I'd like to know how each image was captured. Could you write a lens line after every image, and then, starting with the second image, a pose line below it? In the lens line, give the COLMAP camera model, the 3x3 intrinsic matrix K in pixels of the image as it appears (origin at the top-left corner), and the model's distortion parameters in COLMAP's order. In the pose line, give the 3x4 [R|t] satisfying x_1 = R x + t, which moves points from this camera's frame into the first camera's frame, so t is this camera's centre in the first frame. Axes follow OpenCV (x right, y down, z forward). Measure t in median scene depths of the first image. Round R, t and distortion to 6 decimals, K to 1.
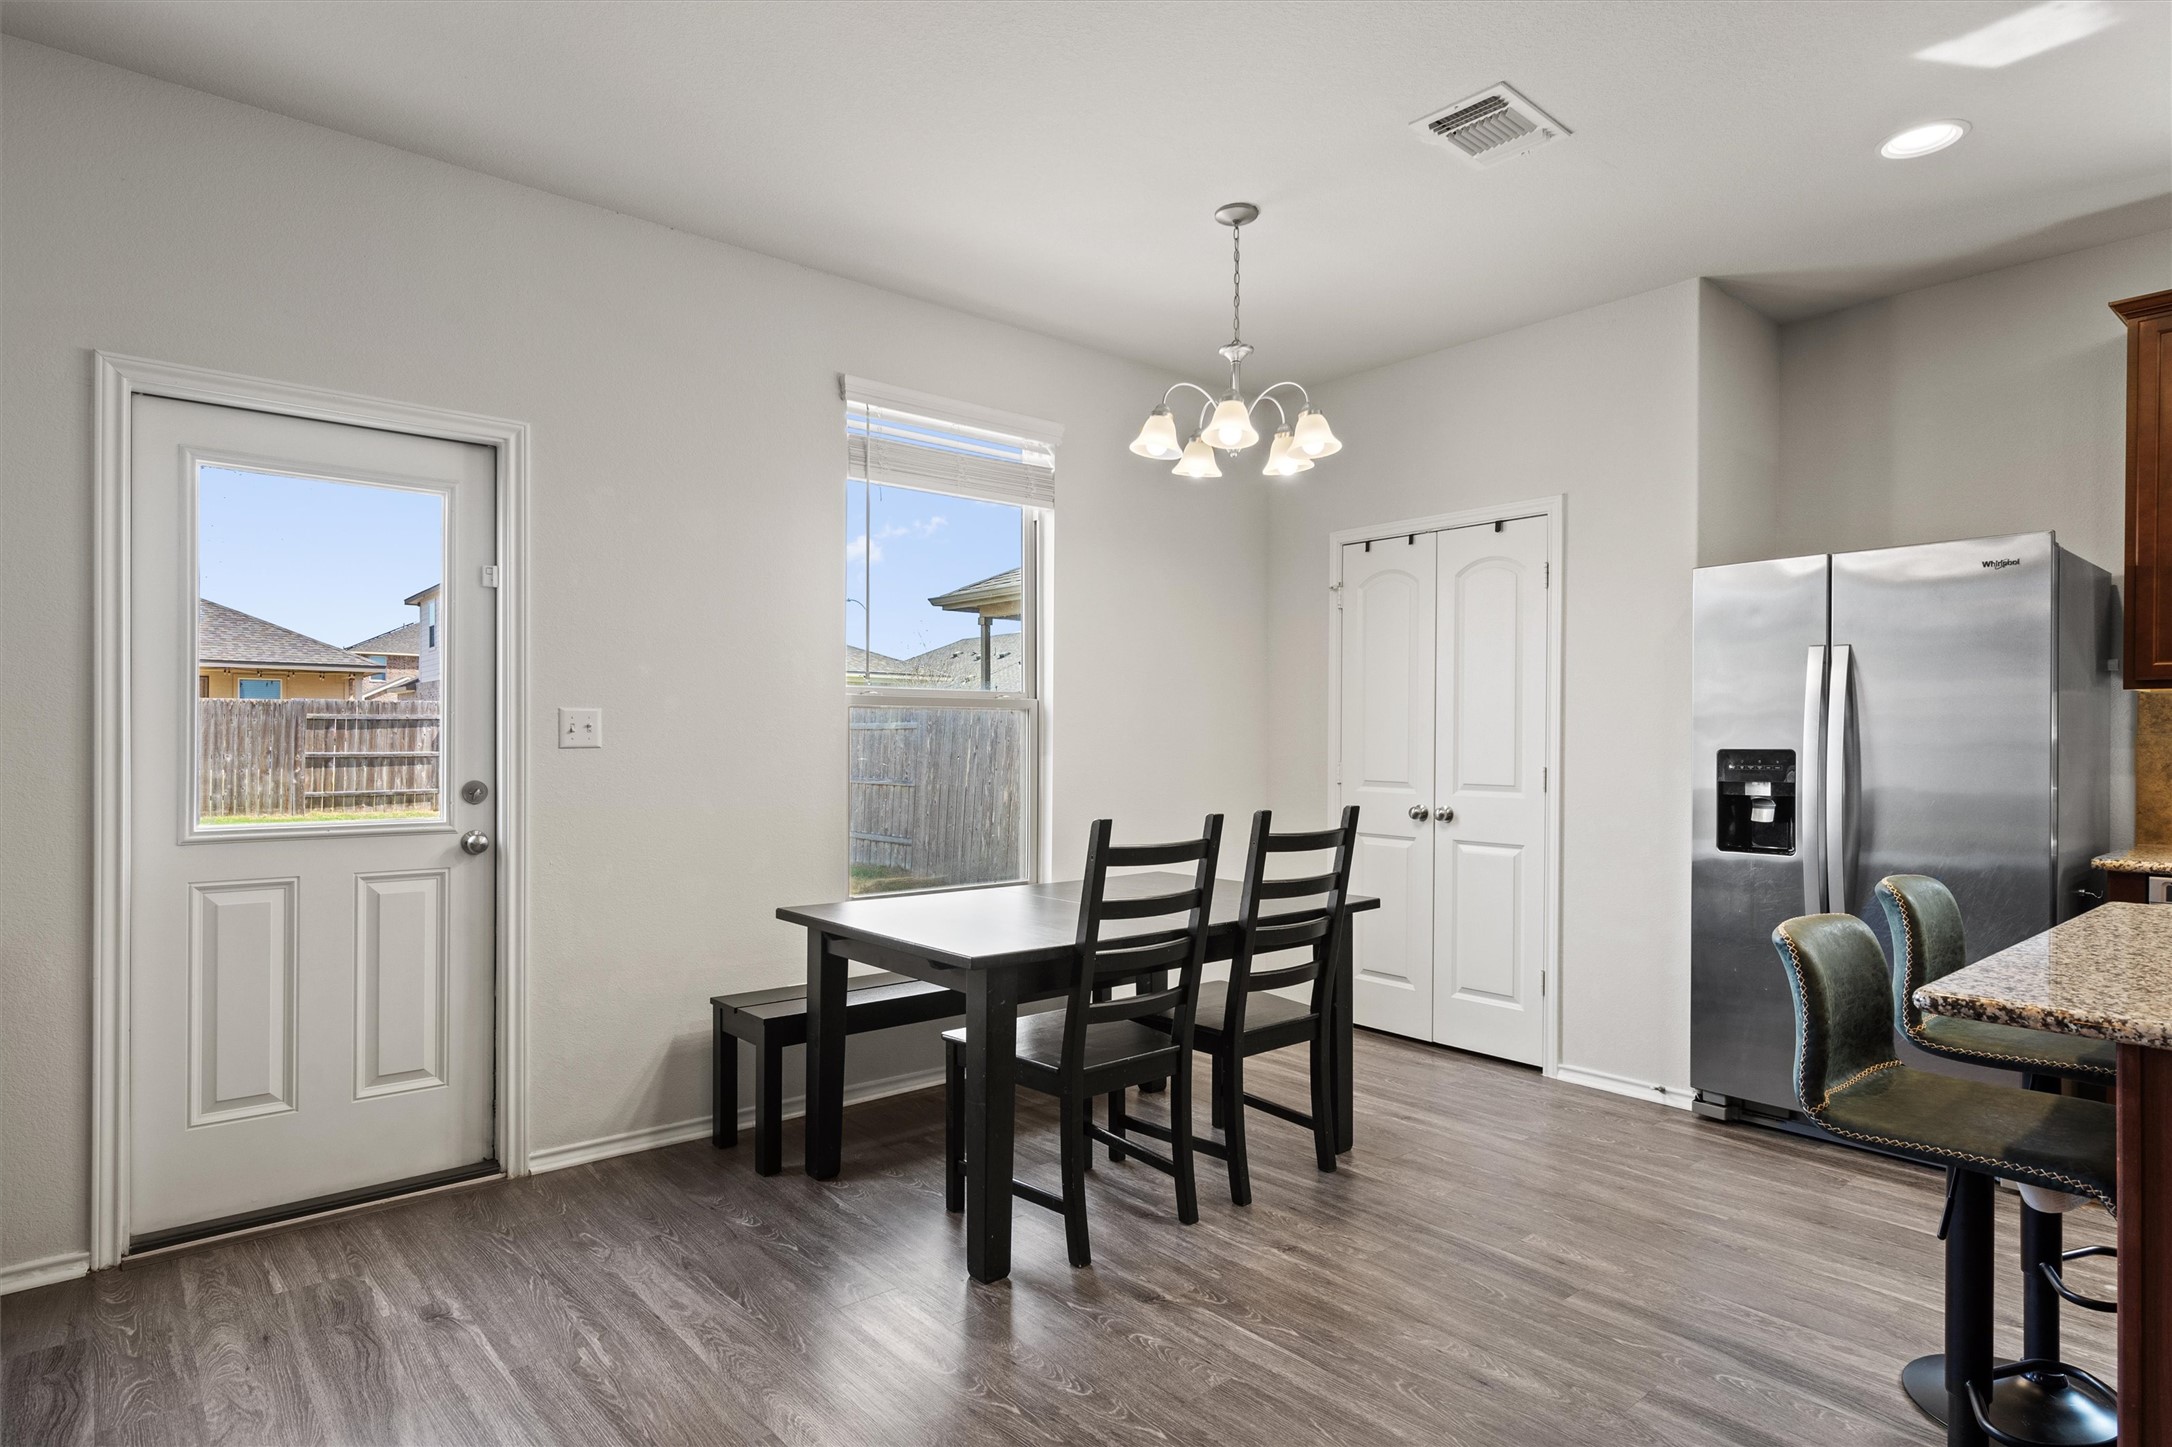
lens RADIAL K [[1150.2, 0, 1088.0], [0, 1150.2, 743.3], [0, 0, 1]] dist [0.003925, -0.000519]
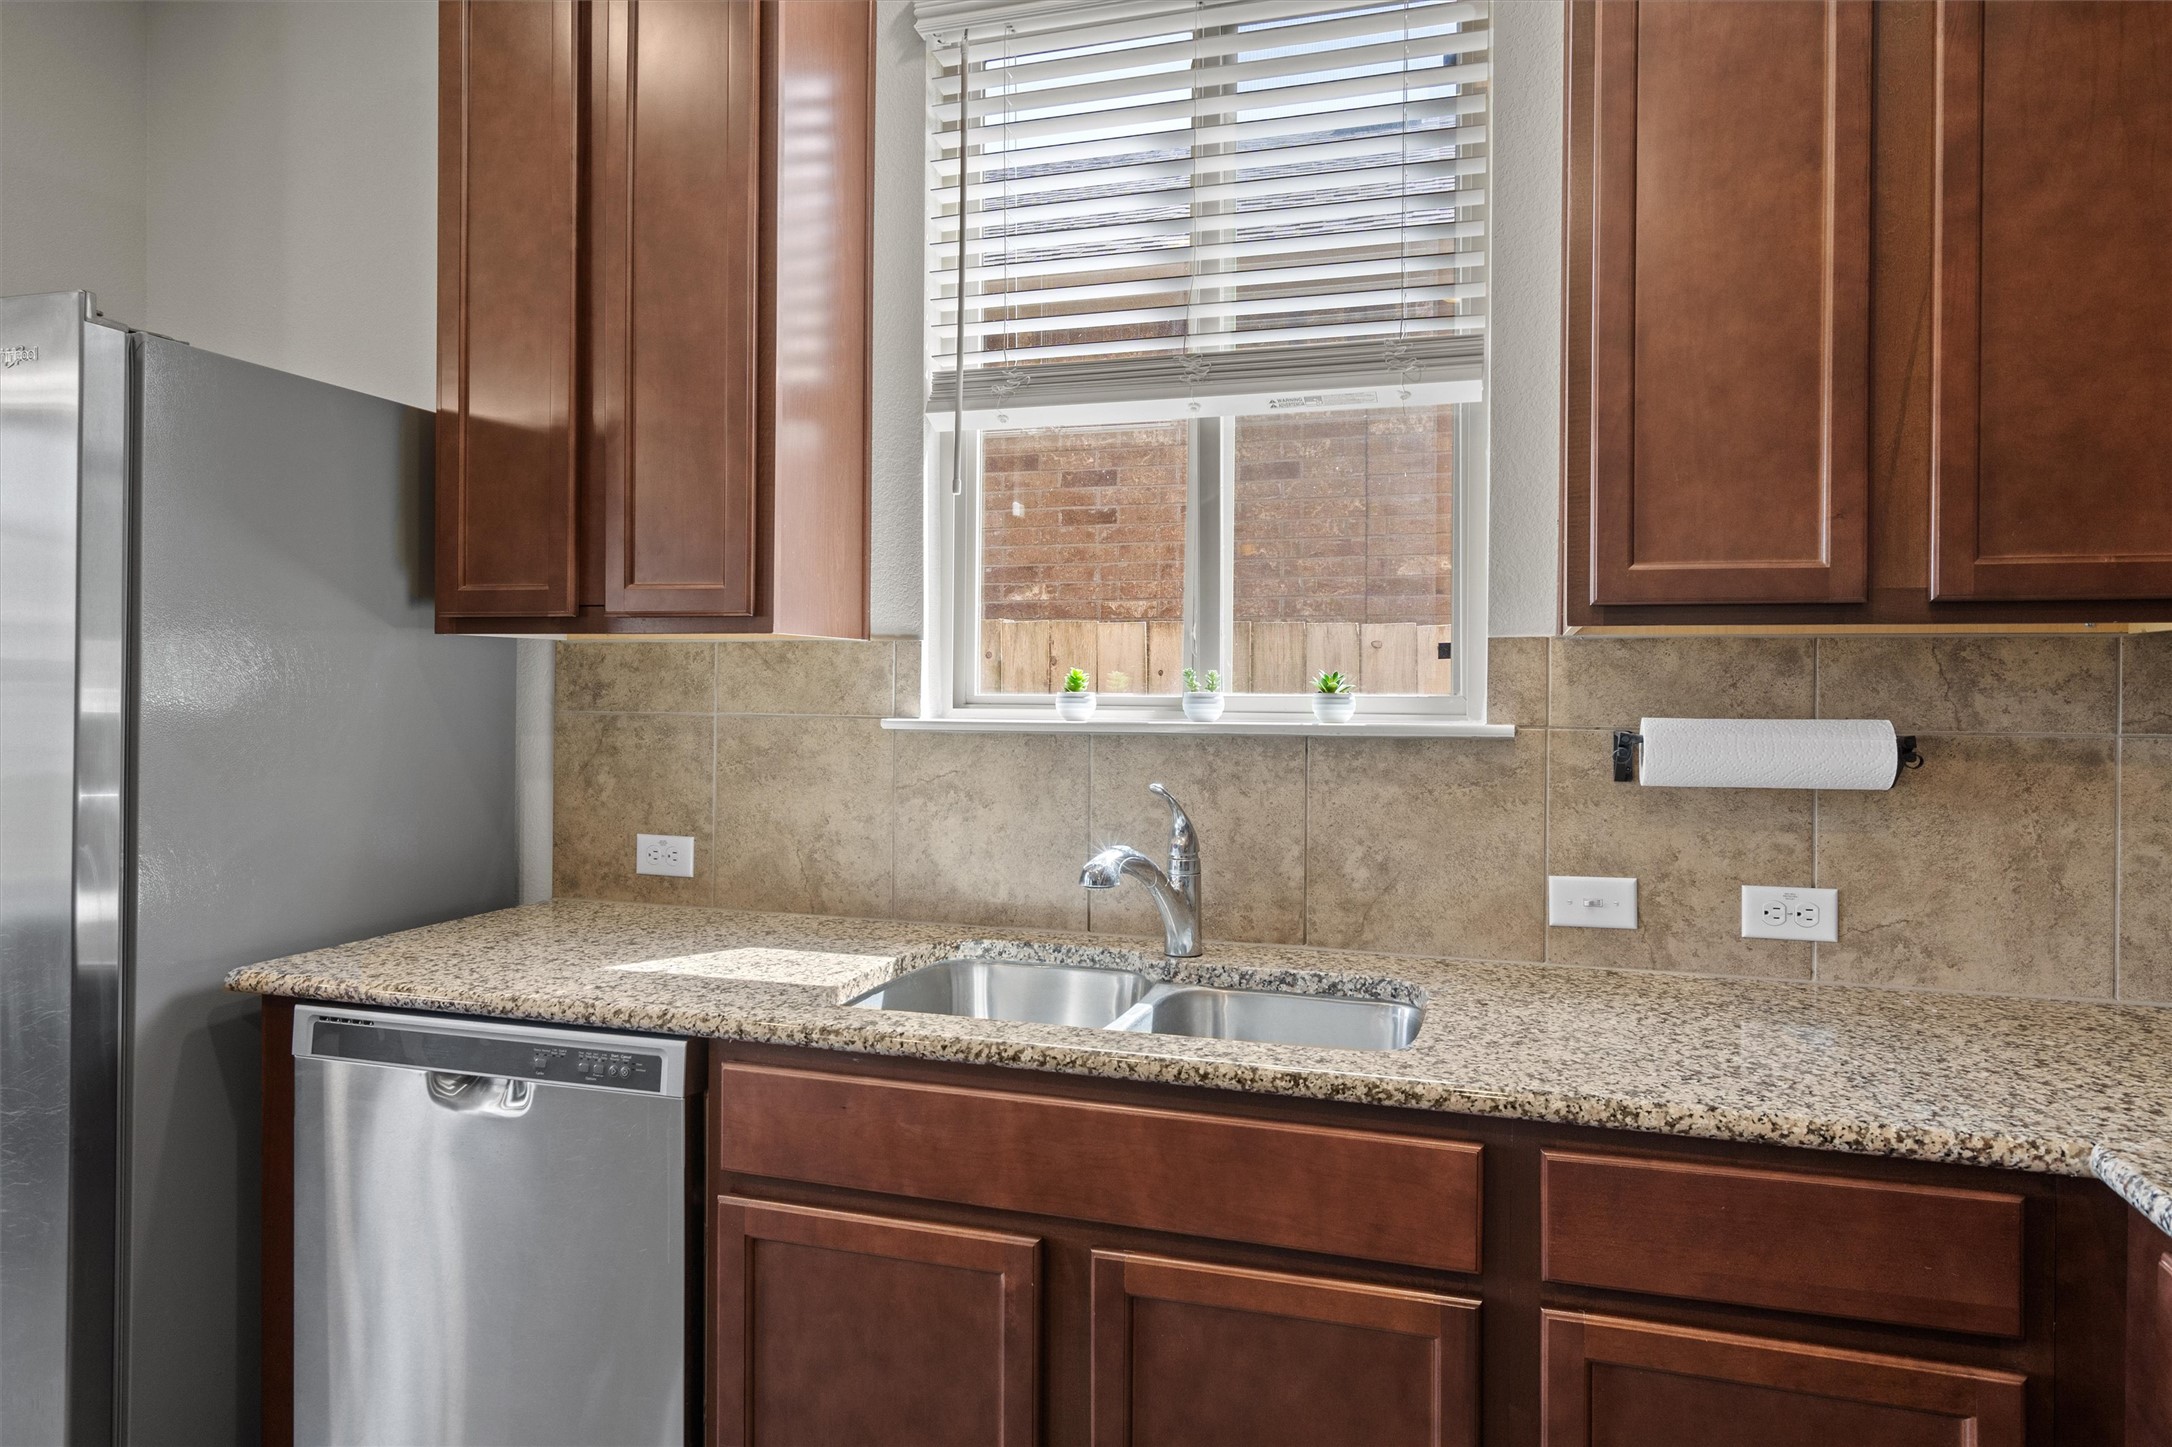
lens RADIAL K [[1344.1, 0, 1085.8], [0, 1344.1, 694.1], [0, 0, 1]] dist [0.006805, 0.003236]
pose [[0.848168, 0.000361, 0.529726, 0.761864], [-0.002277, 0.999993, 0.002964, -0.018884], [-0.529722, -0.003721, 0.848163, 0.269092]]
